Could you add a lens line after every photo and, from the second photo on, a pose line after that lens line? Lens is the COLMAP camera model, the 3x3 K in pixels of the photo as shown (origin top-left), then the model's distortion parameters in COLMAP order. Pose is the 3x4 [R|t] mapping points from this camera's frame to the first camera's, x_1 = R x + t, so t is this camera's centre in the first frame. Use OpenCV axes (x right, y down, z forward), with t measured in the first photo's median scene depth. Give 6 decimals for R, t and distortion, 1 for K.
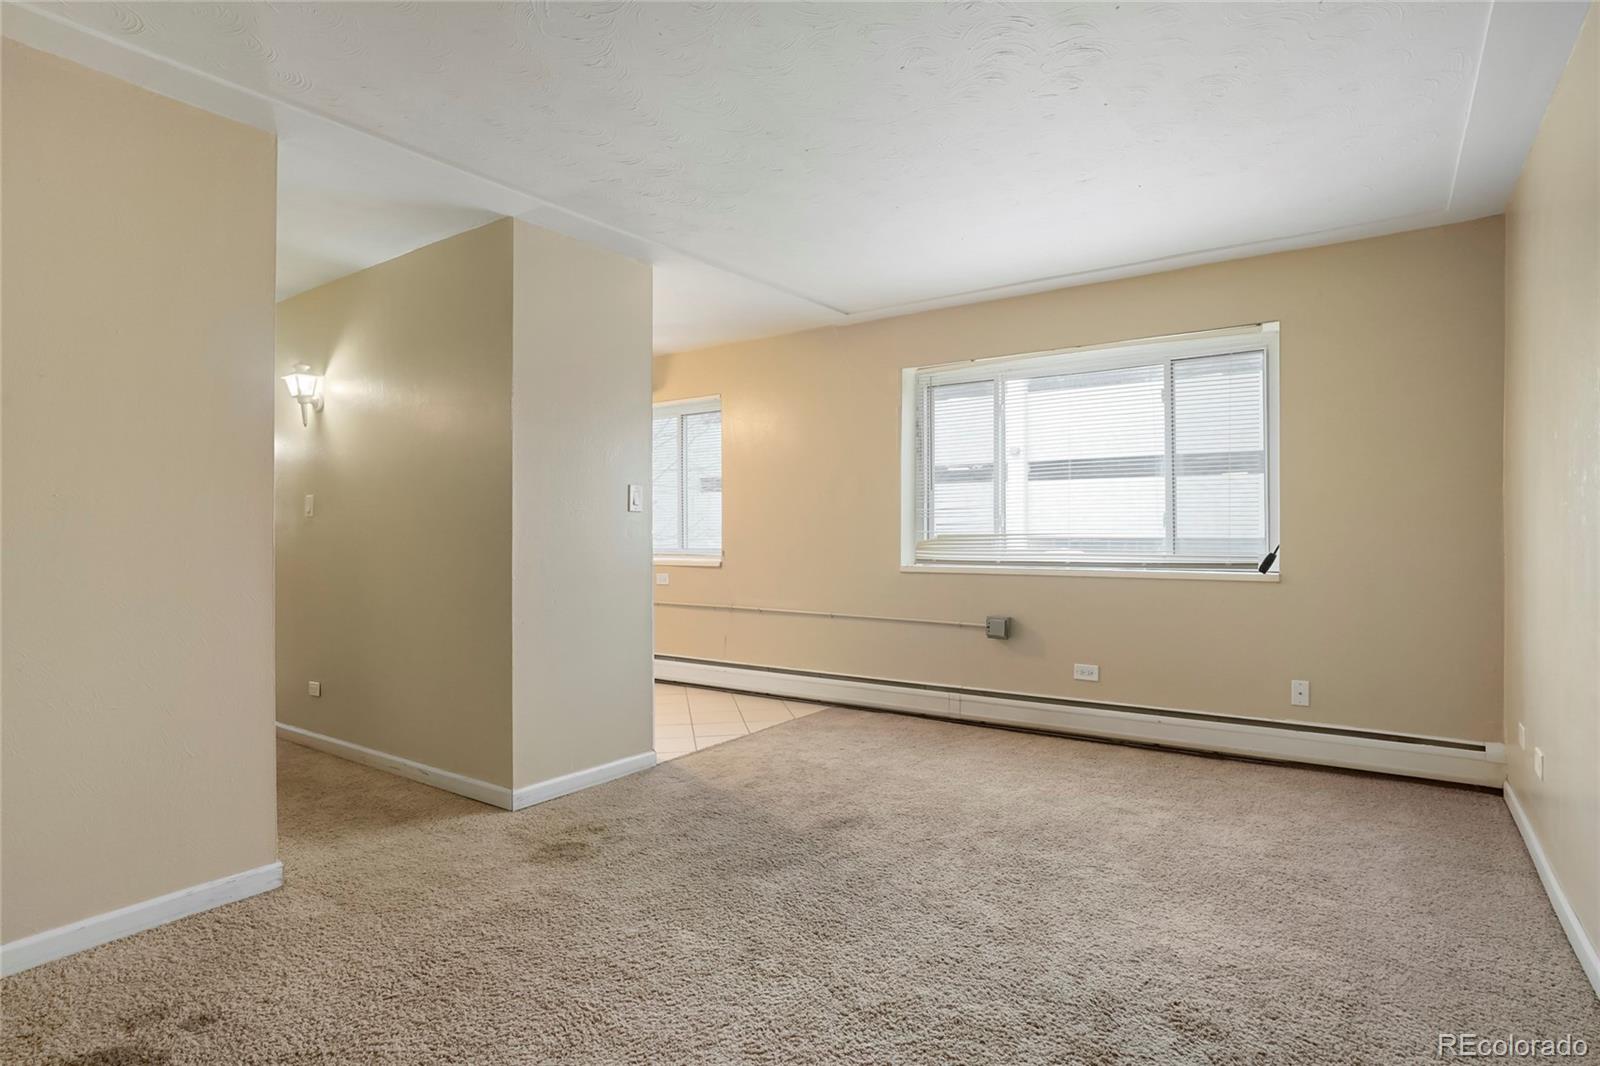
lens RADIAL K [[836.1, 0, 794.3], [0, 836.1, 535.3], [0, 0, 1]] dist [0.000786, -0.001388]
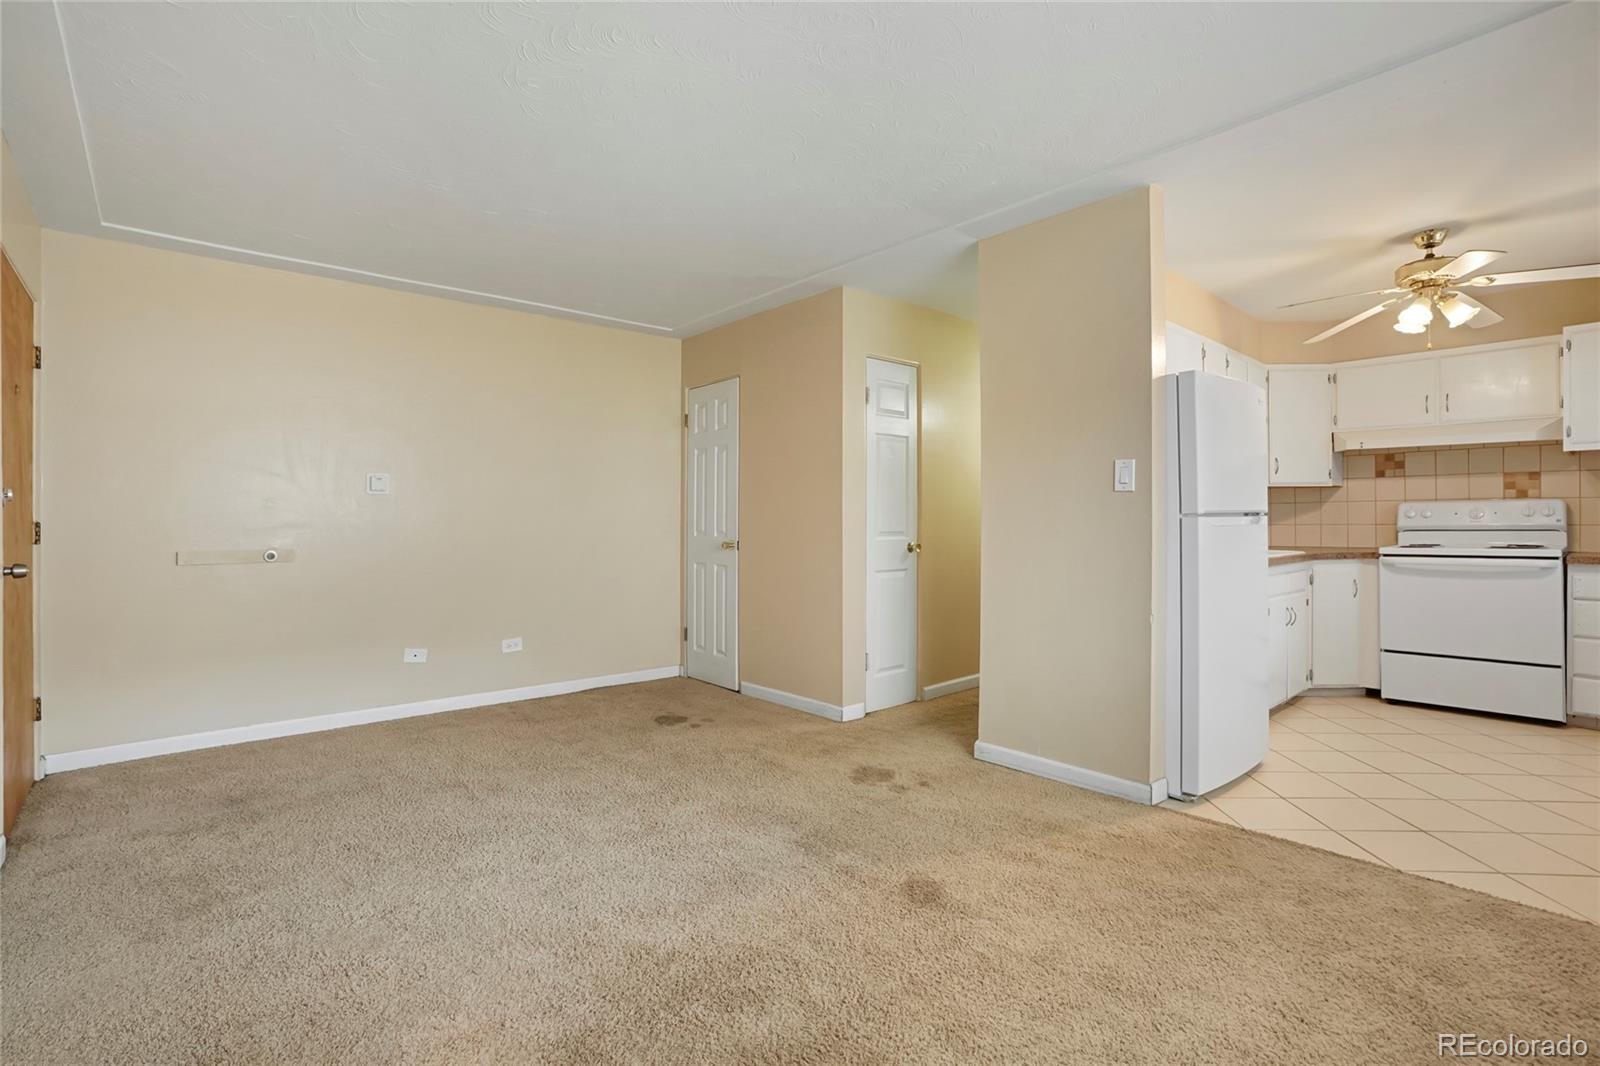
lens RADIAL K [[742.7, 0, 827.9], [0, 742.7, 515.2], [0, 0, 1]] dist [0.017548, 0.000998]
pose [[-0.184369, -0.010058, -0.982806, 0.616048], [0.000373, 0.999947, -0.010303, 0.004661], [0.982857, -0.002266, -0.184356, 0.853147]]
